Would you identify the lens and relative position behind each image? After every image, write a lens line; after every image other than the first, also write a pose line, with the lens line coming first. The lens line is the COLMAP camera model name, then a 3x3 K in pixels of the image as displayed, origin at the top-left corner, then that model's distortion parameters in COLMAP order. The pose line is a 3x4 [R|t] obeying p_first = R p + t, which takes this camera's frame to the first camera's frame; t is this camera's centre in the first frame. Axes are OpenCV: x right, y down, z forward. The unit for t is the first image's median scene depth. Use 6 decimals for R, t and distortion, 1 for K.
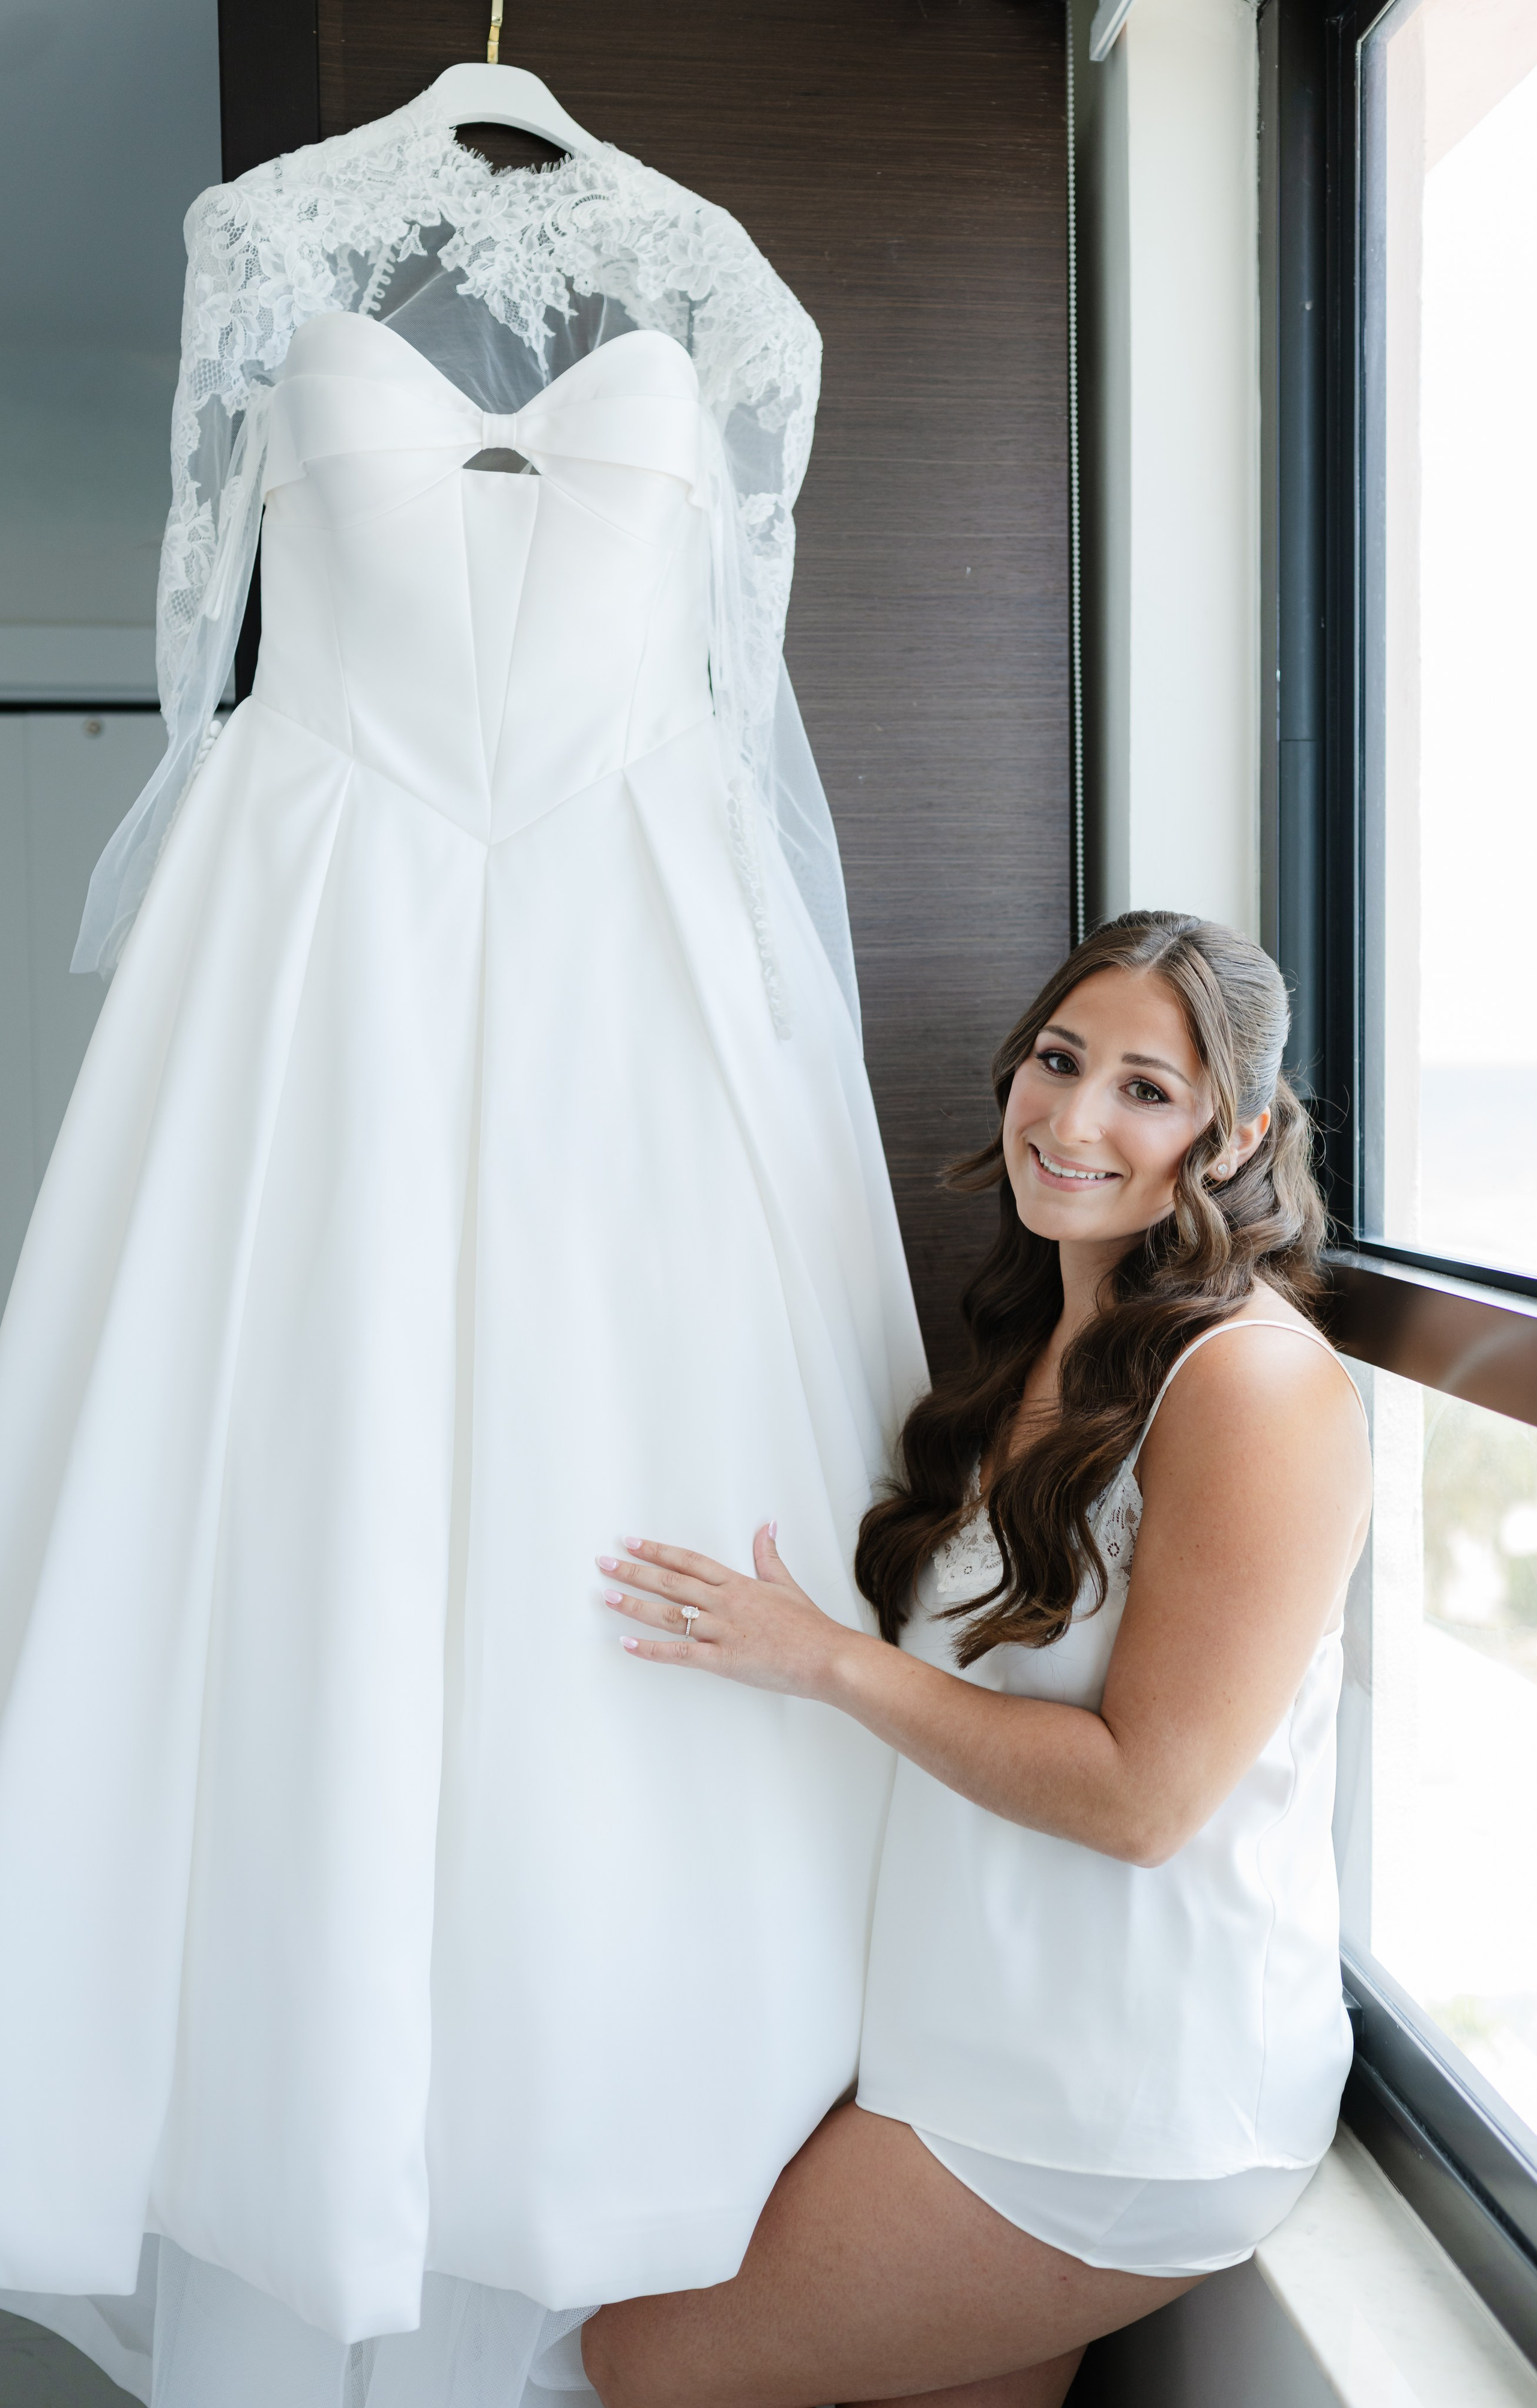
lens RADIAL K [[2187.3, 0, 765.5], [0, 2187.3, 1096.8], [0, 0, 1]] dist [0.004148, 0.005731]
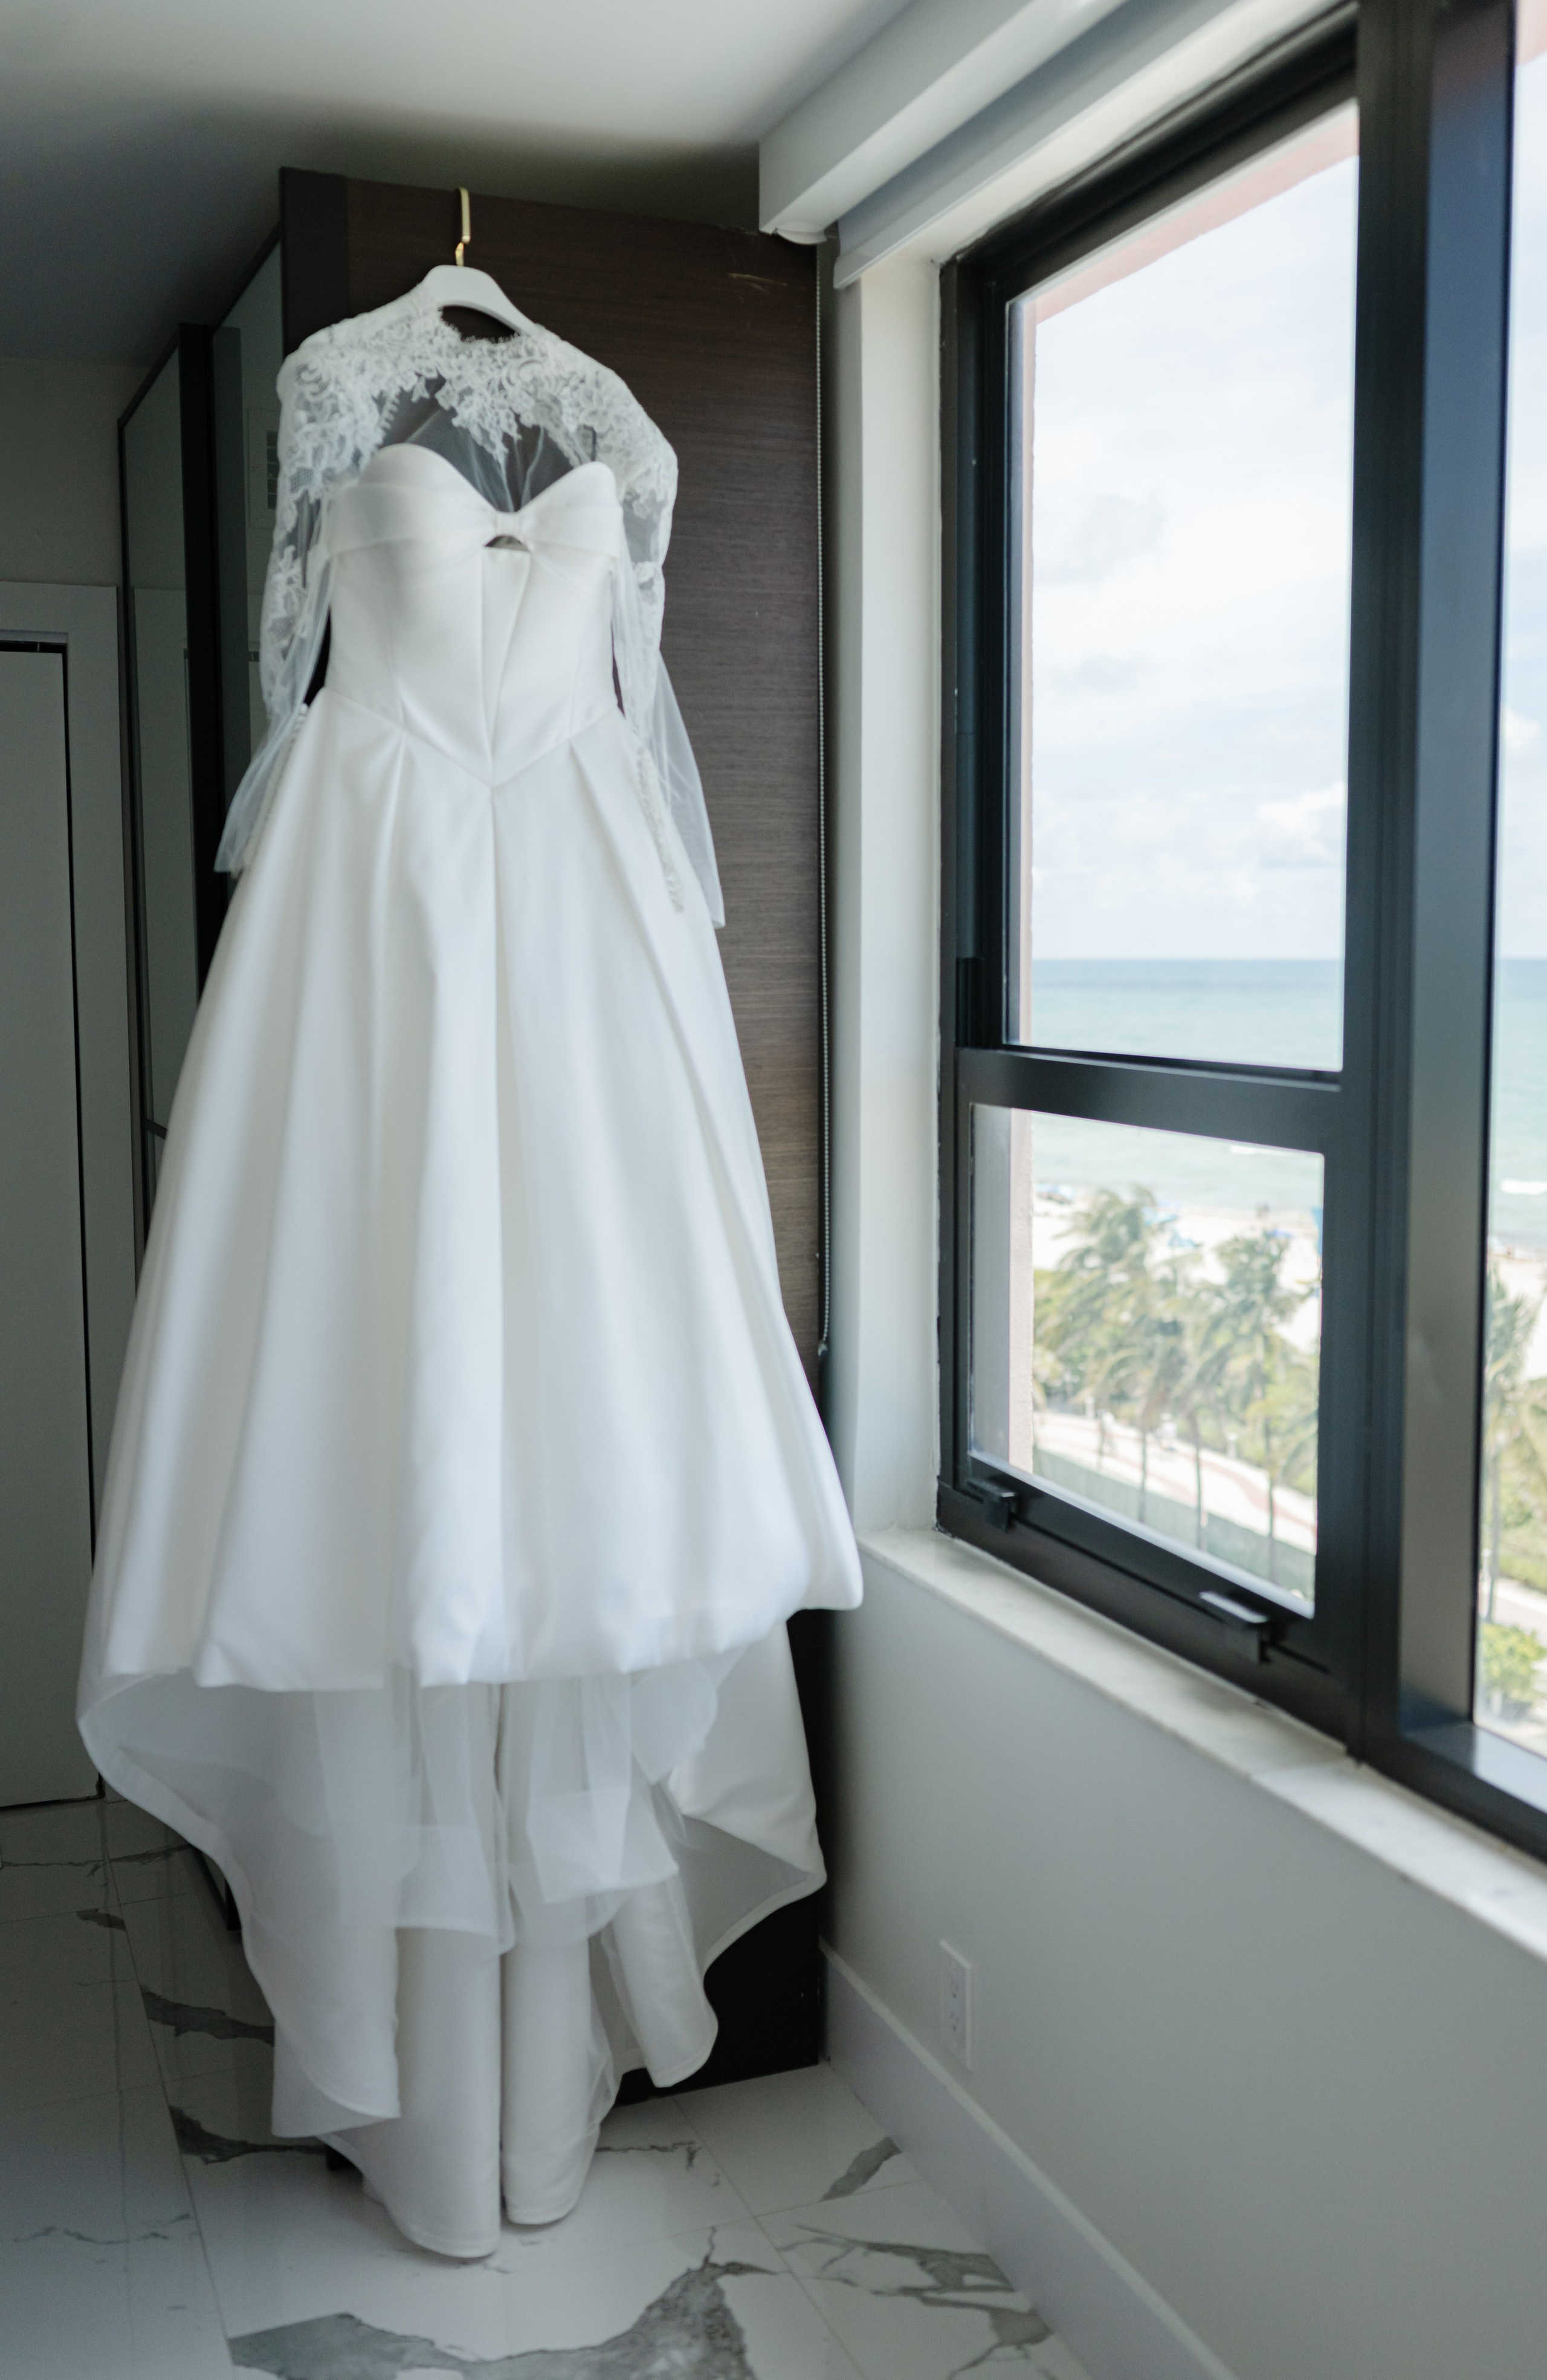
lens RADIAL K [[2308.4, 0, 810.0], [0, 2308.4, 1194.3], [0, 0, 1]] dist [0.005107, -0.017270]
pose [[0.967903, -0.034558, 0.248936, -0.315627], [0.019839, 0.997916, 0.061399, 0.075363], [-0.250539, -0.054490, 0.966572, -0.646348]]
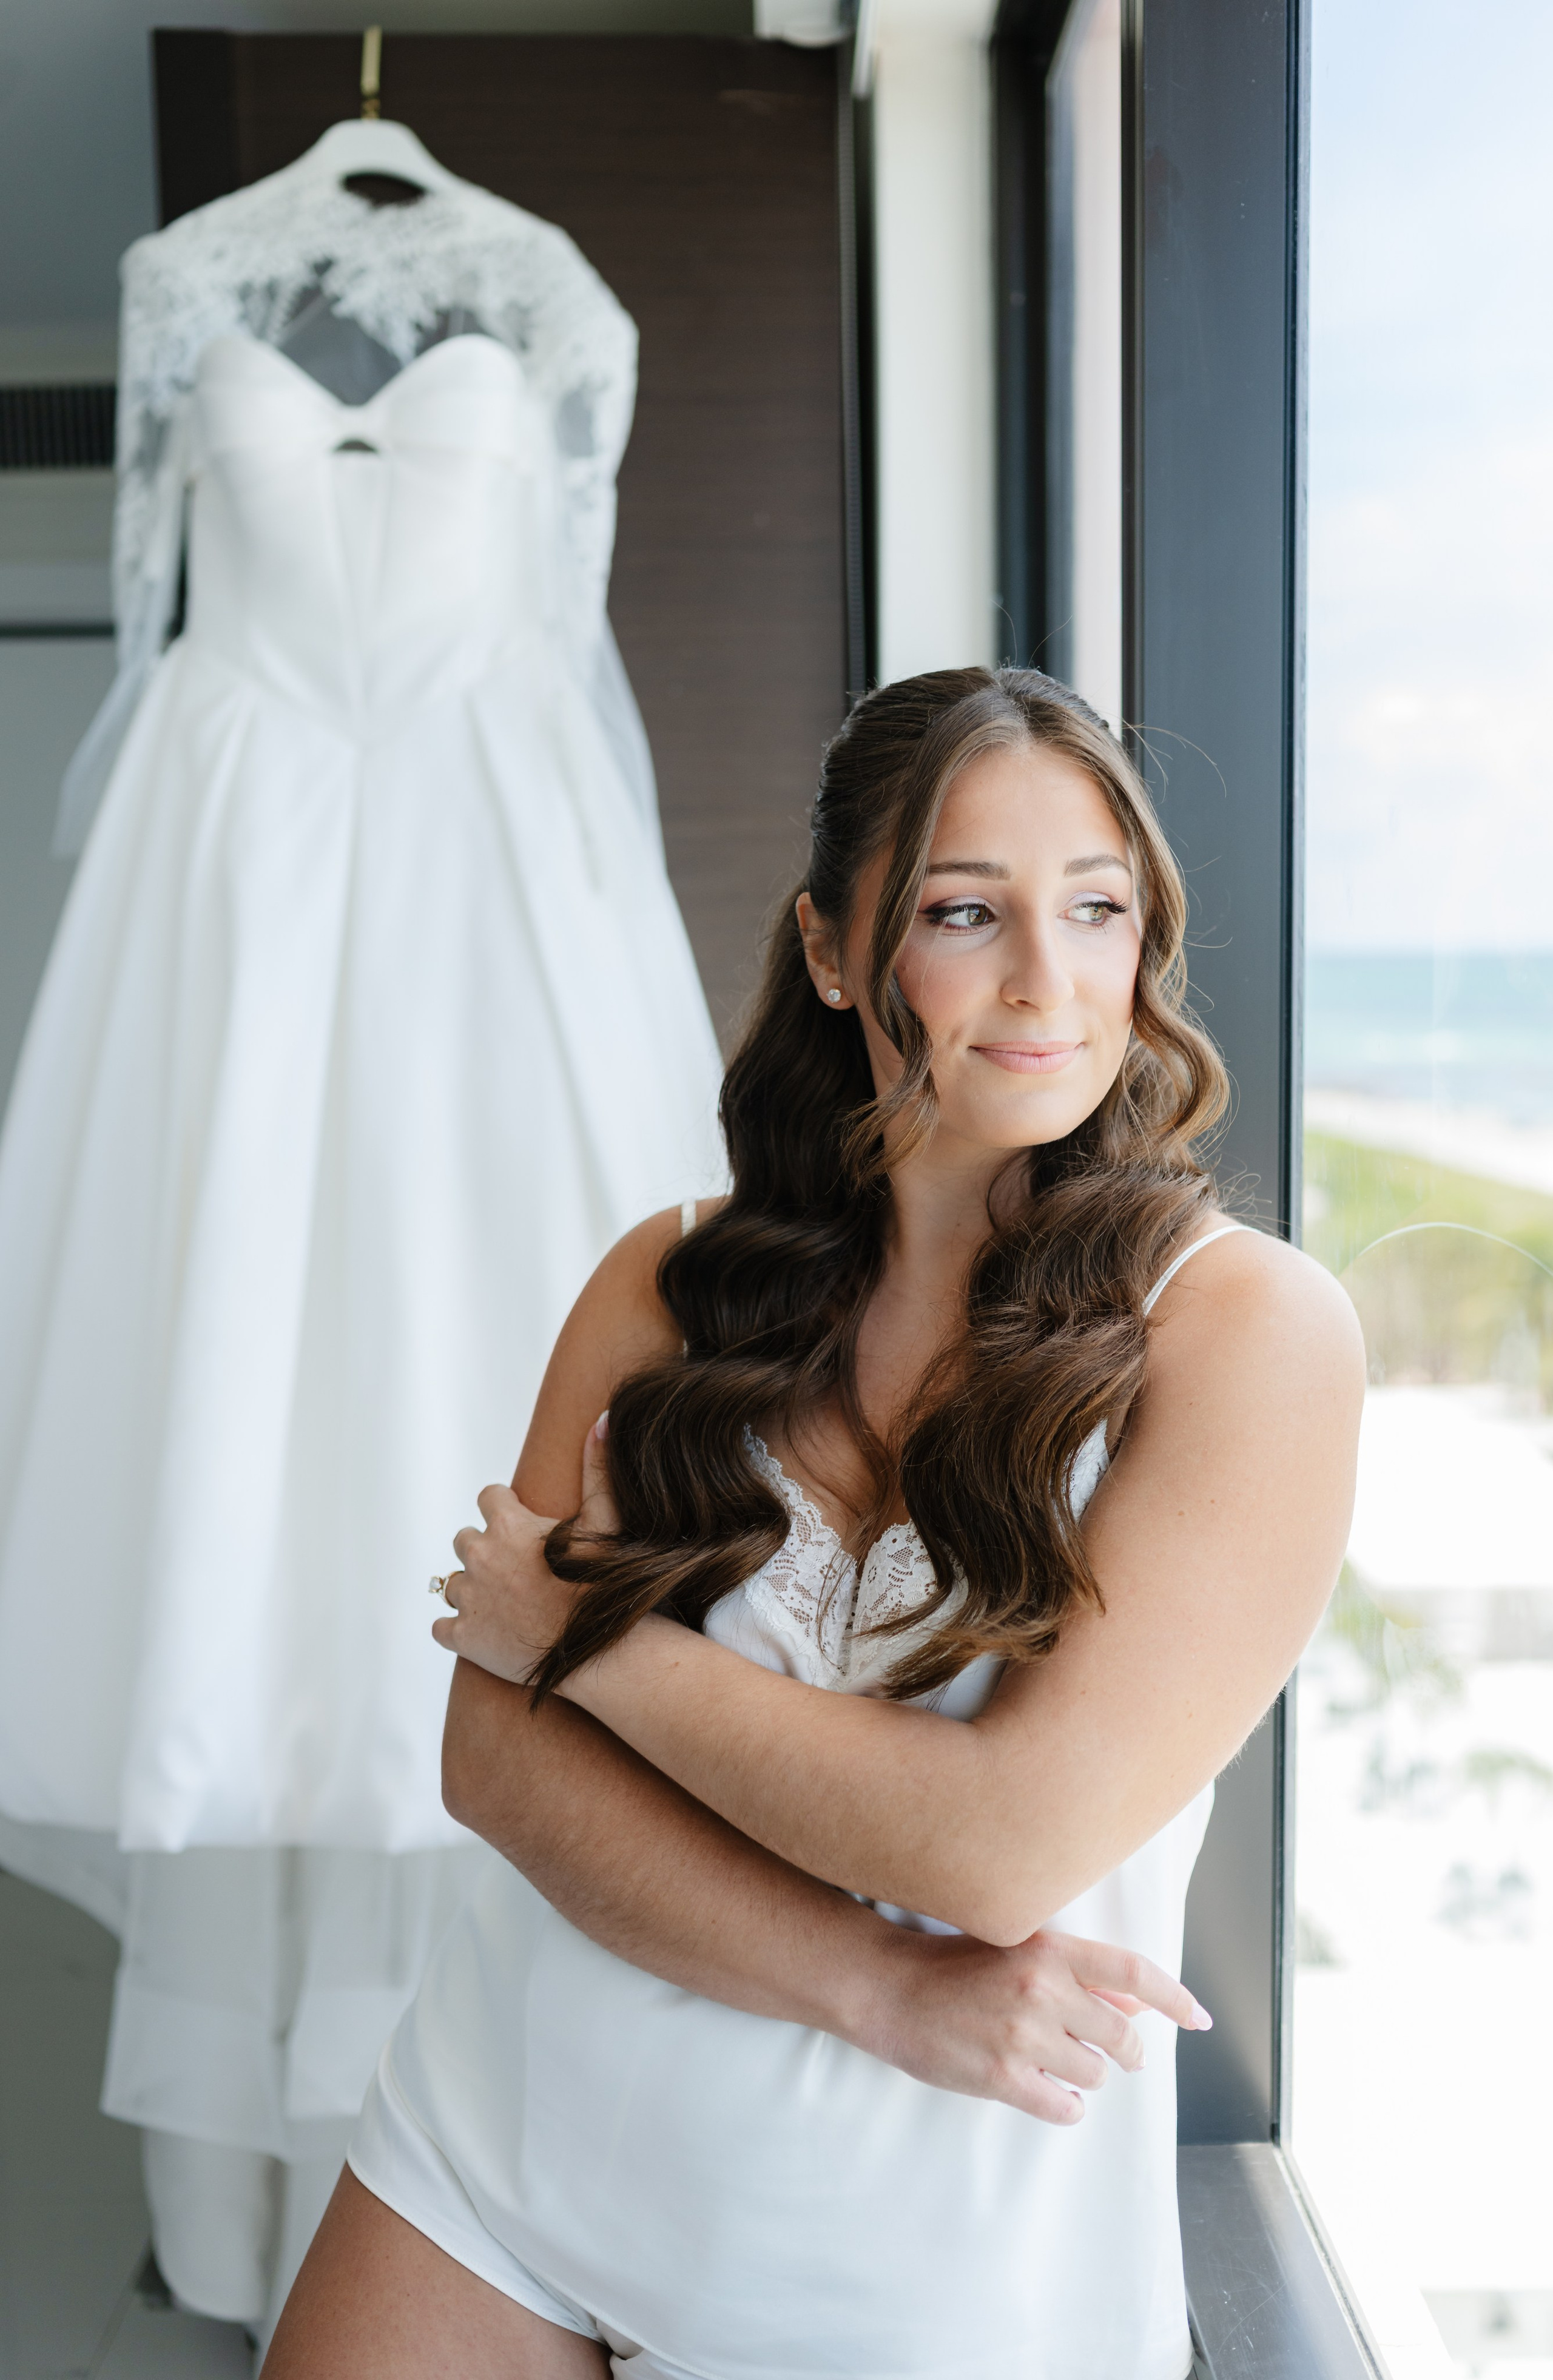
lens RADIAL K [[2308.2, 0, 813.0], [0, 2308.2, 1194.3], [0, 0, 1]] dist [0.005107, -0.017270]
pose [[0.993879, -0.006118, -0.110304, 0.275560], [0.012211, 0.998431, 0.054641, 0.073554], [0.109797, -0.055654, 0.992395, -0.324931]]
